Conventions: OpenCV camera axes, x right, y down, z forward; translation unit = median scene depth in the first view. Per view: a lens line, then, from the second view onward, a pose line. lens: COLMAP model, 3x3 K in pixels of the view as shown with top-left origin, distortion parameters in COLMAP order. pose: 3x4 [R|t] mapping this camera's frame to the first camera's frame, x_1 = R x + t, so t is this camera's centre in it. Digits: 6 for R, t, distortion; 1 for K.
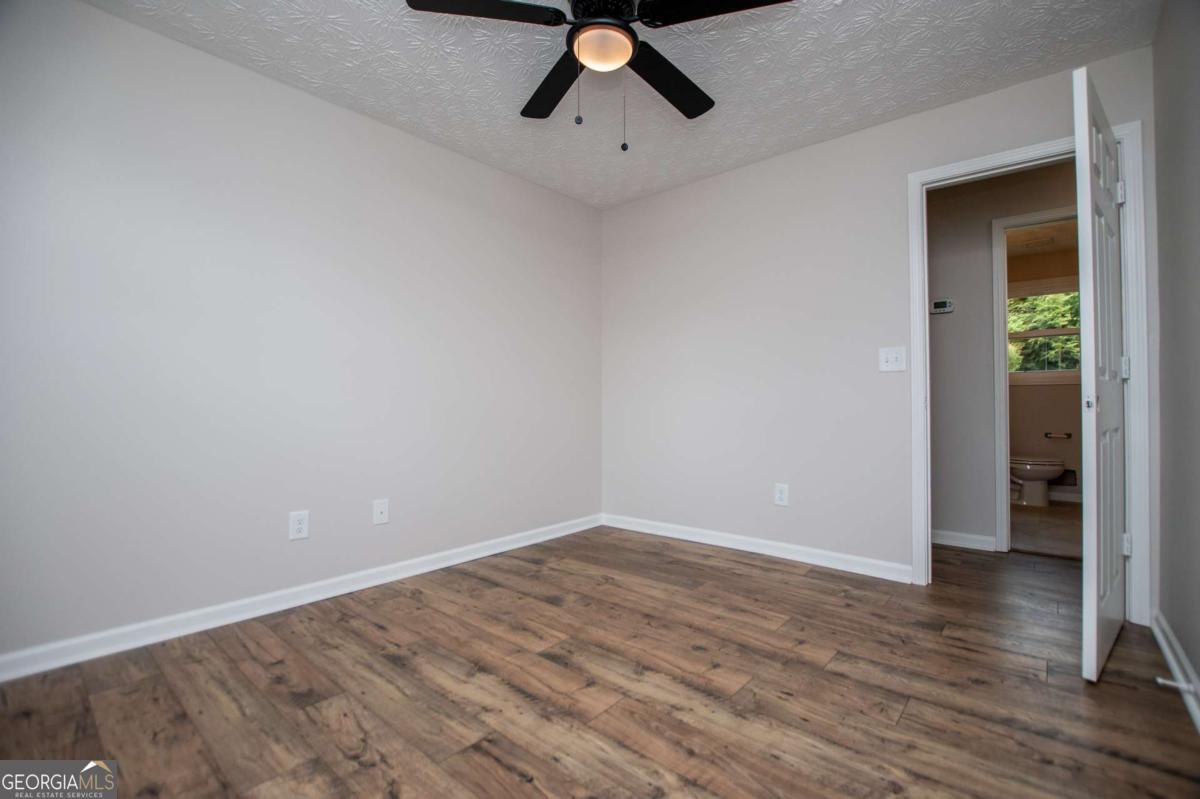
lens RADIAL K [[531.7, 0, 611.6], [0, 531.7, 399.9], [0, 0, 1]] dist [-0.027162, 0.000134]
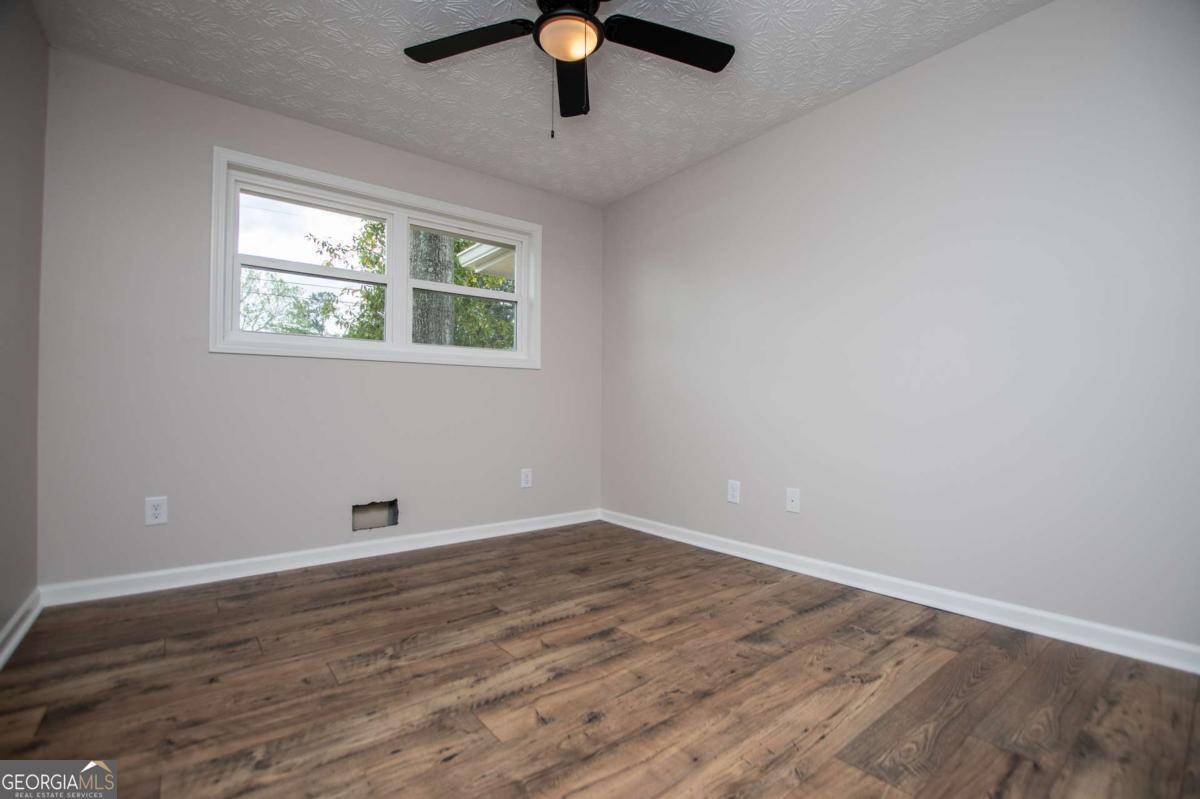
lens RADIAL K [[531.7, 0, 611.6], [0, 531.7, 399.9], [0, 0, 1]] dist [-0.027162, 0.000134]
pose [[-0.179924, -0.011367, -0.983615, 0.952189], [0.005919, 0.999903, -0.012638, 0.039223], [0.983663, -0.008096, -0.179840, 1.243285]]
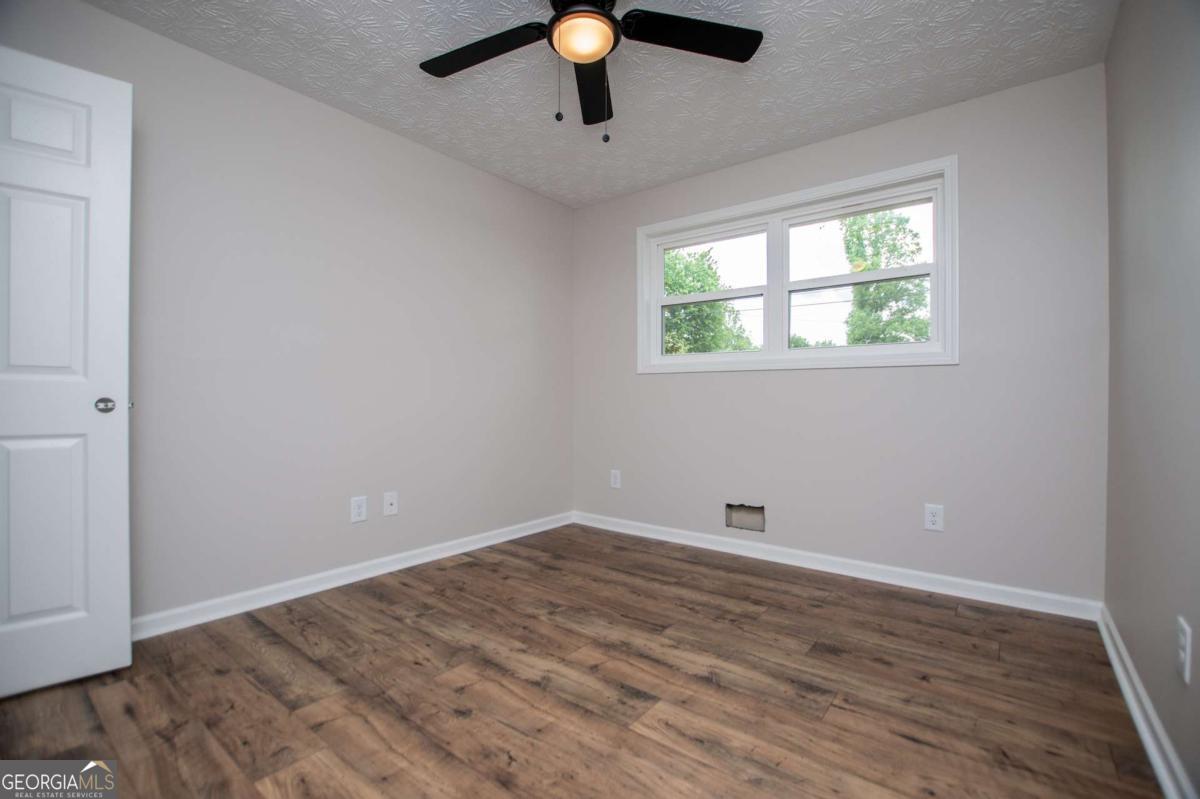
lens RADIAL K [[531.7, 0, 611.6], [0, 531.7, 399.9], [0, 0, 1]] dist [-0.027162, 0.000134]
pose [[-0.998820, -0.002146, -0.048520, -0.021061], [-0.001828, 0.999977, -0.006601, 0.001880], [0.048533, -0.006505, -0.998800, 1.937529]]
